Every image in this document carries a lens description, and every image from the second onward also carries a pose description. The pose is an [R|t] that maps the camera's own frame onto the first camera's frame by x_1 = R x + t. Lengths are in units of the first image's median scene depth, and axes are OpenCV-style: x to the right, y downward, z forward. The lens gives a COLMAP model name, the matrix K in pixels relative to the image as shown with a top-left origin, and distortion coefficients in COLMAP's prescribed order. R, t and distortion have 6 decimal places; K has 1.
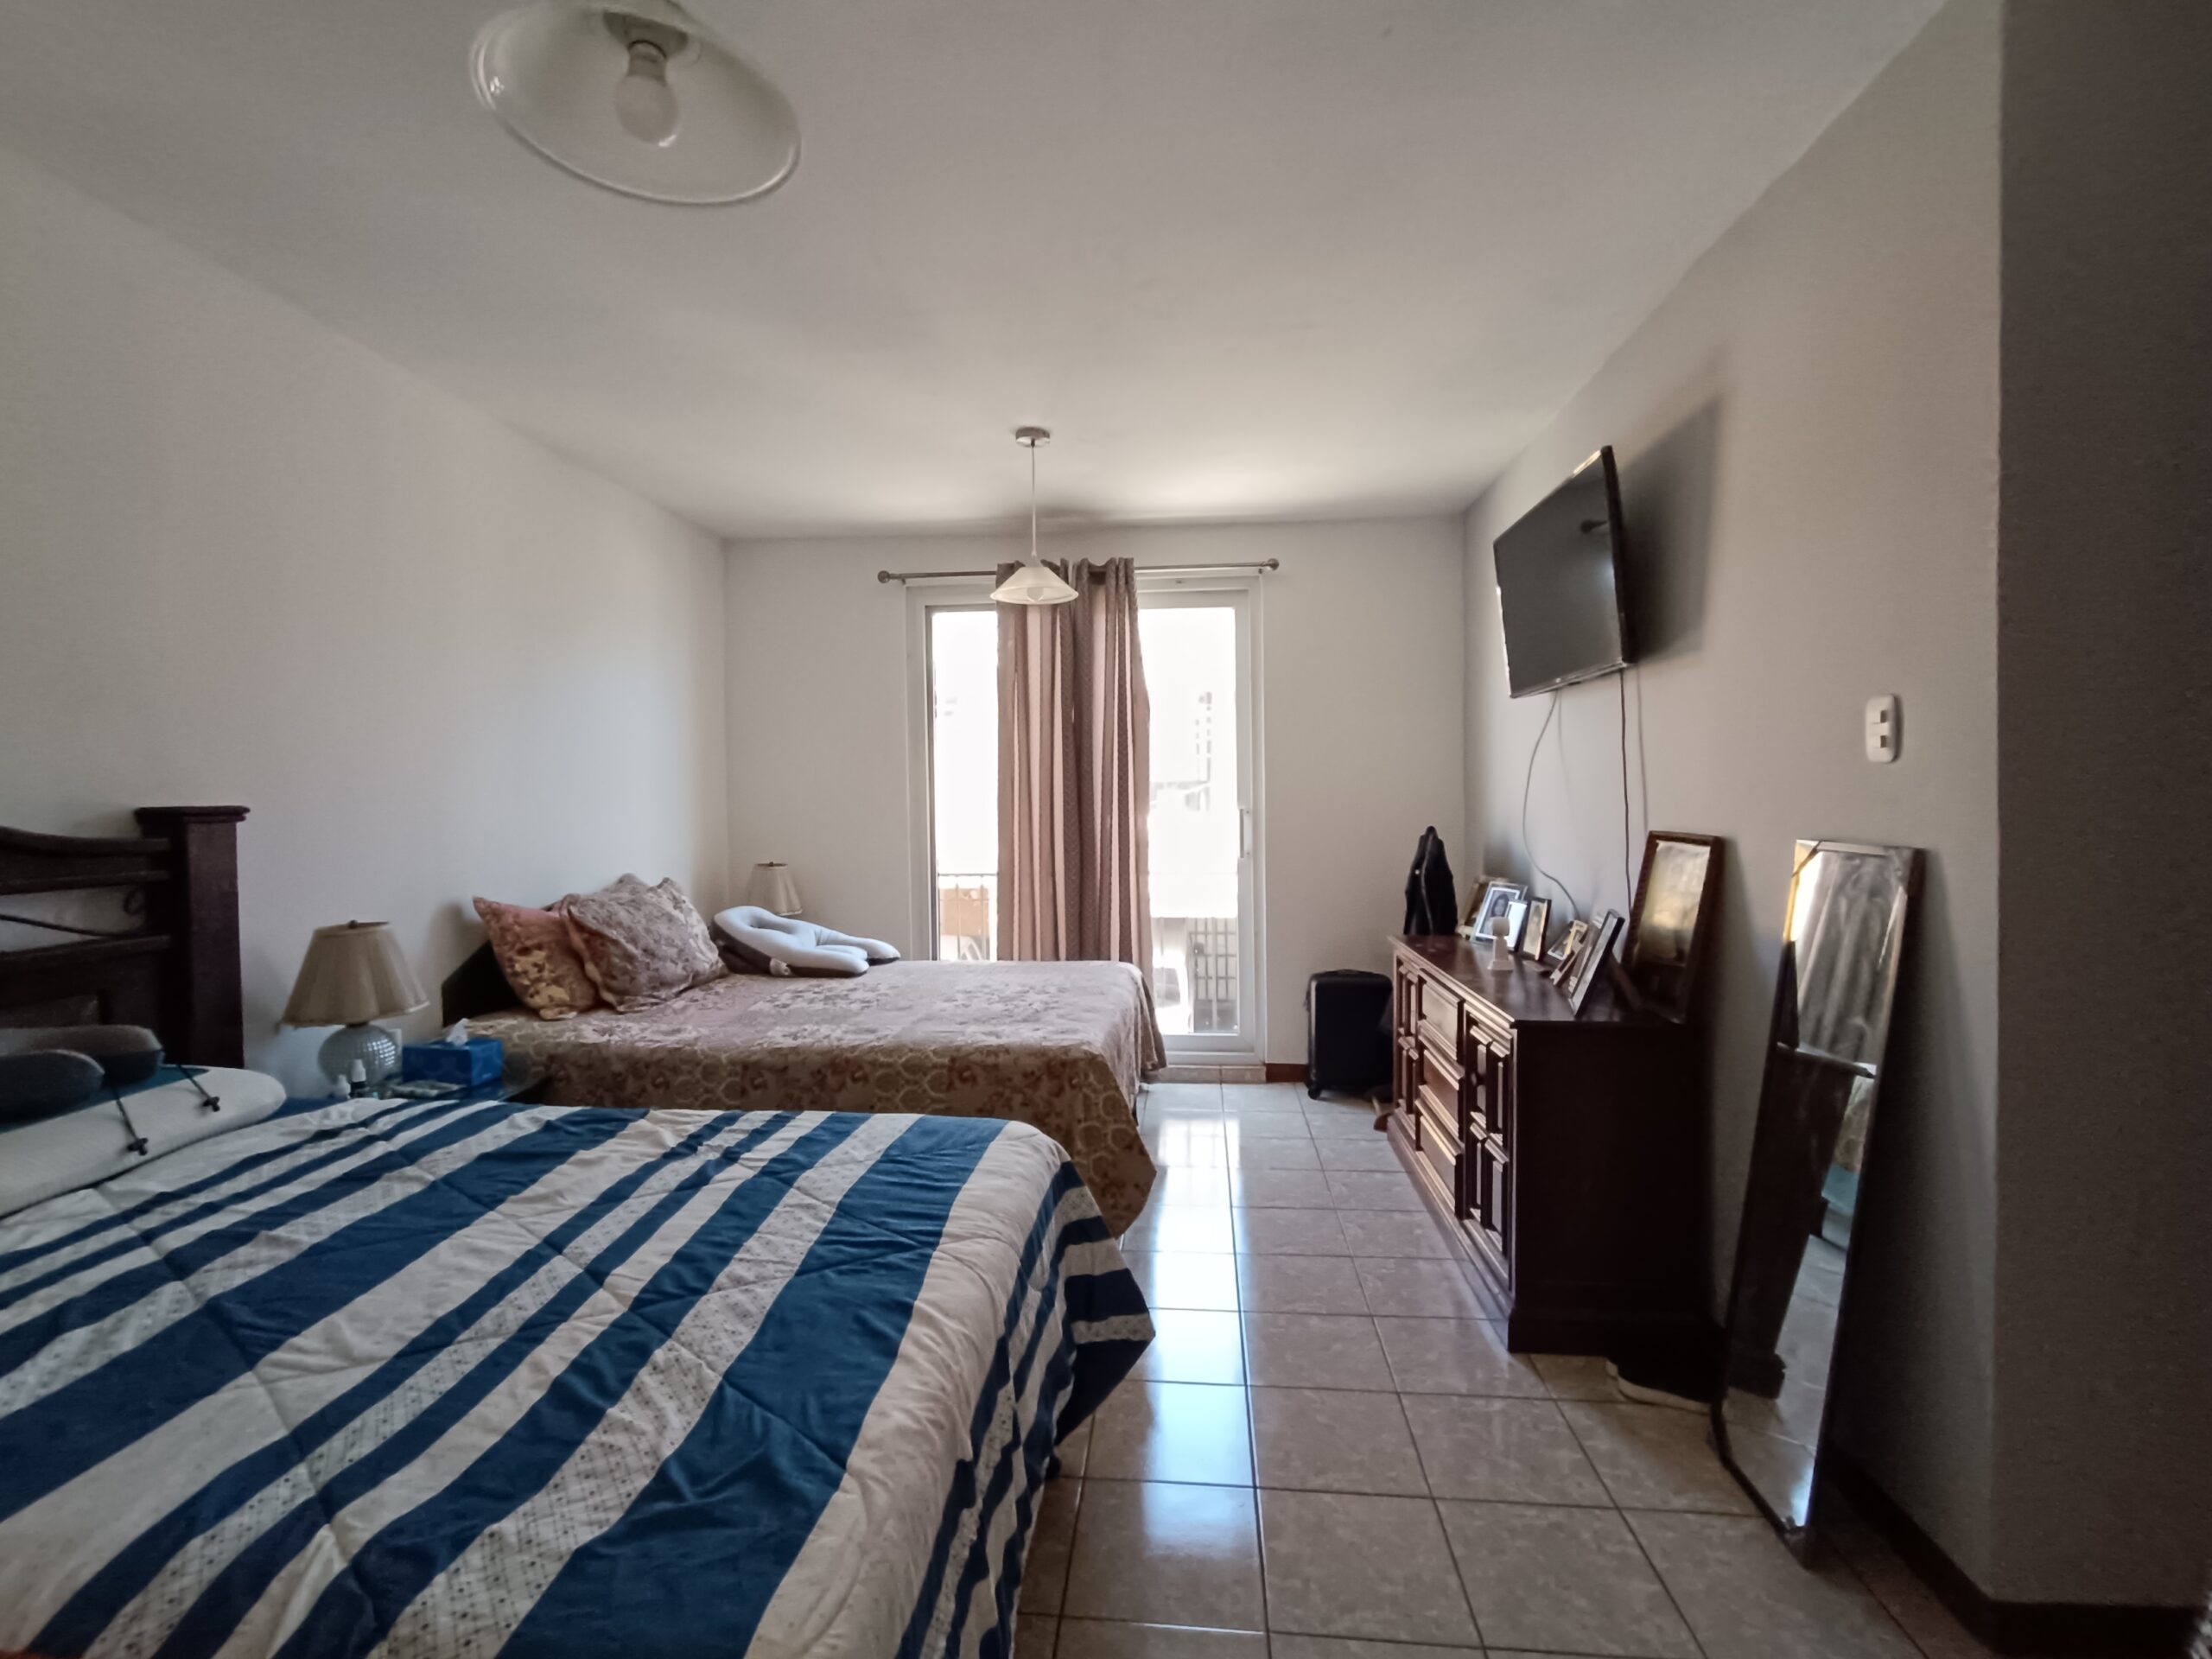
lens RADIAL K [[1006.0, 0, 1108.9], [0, 1006.0, 817.0], [0, 0, 1]] dist [0.001745, 0.000305]
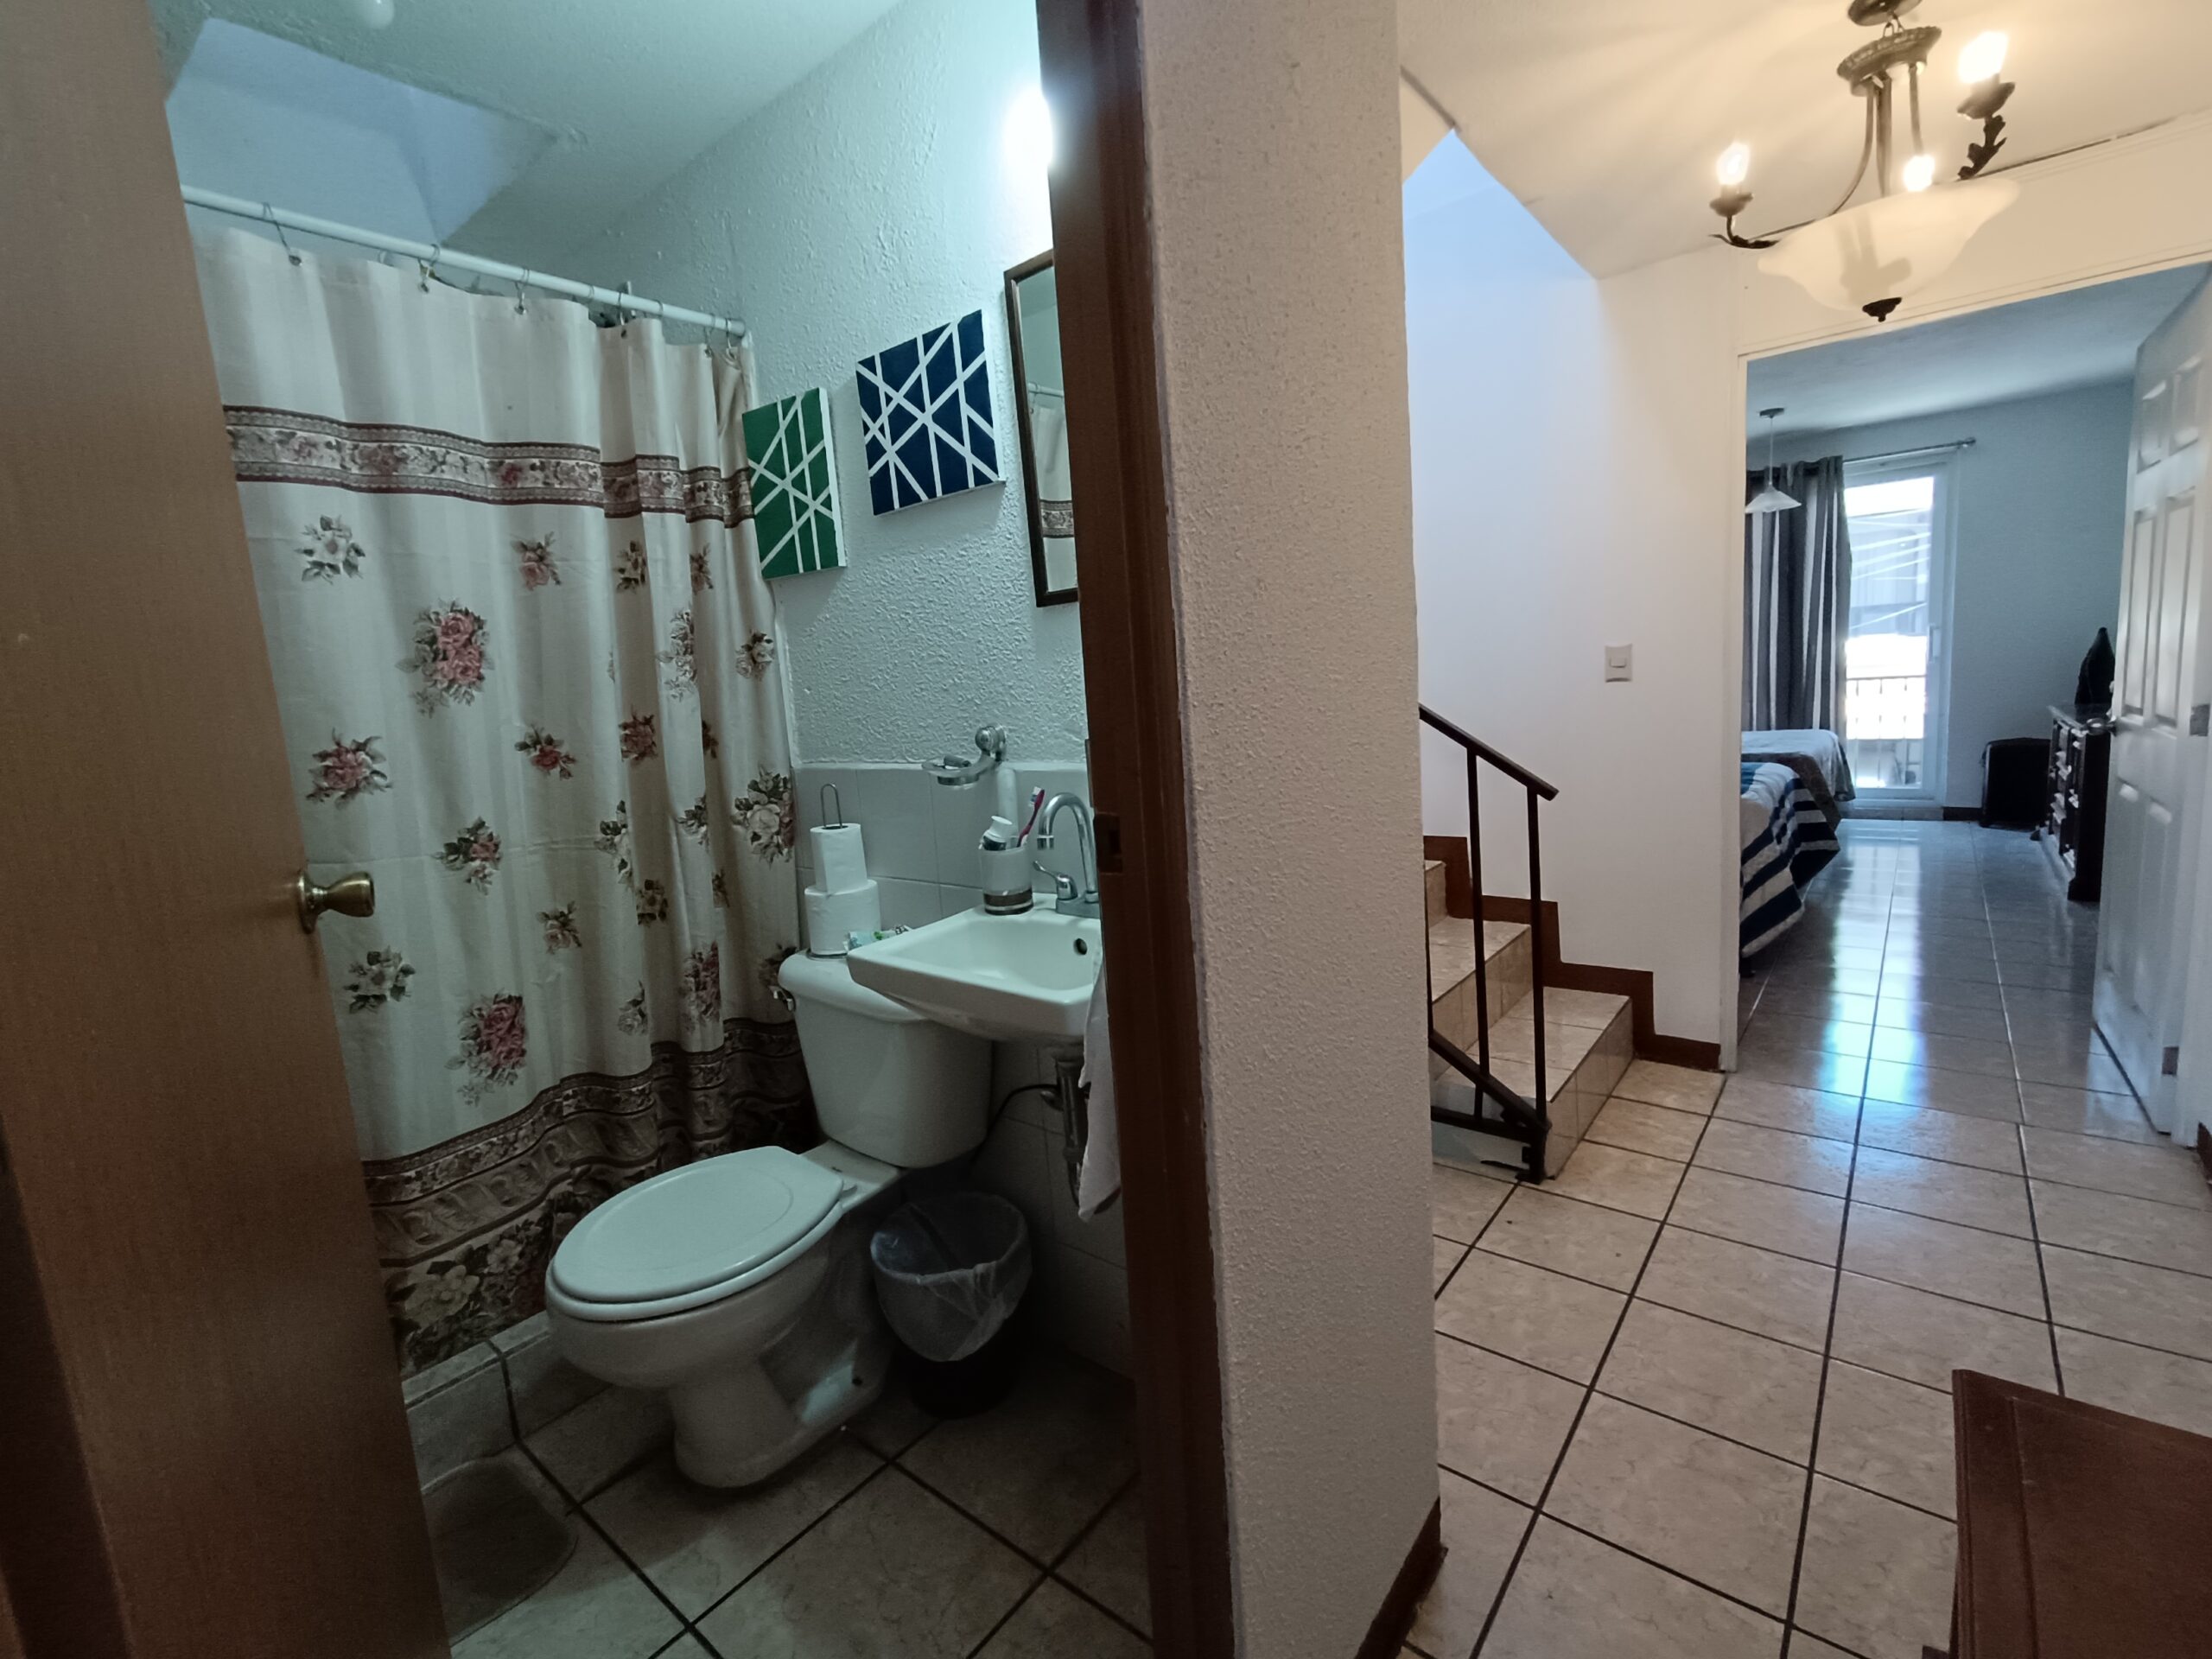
lens RADIAL K [[1006.0, 0, 1090.3], [0, 1006.0, 786.5], [0, 0, 1]] dist [0.001745, 0.000305]
pose [[0.824794, 0.032204, -0.564516, -0.036131], [0.036050, 0.993351, 0.109338, 0.021153], [0.564283, -0.110532, 0.818148, -0.886432]]
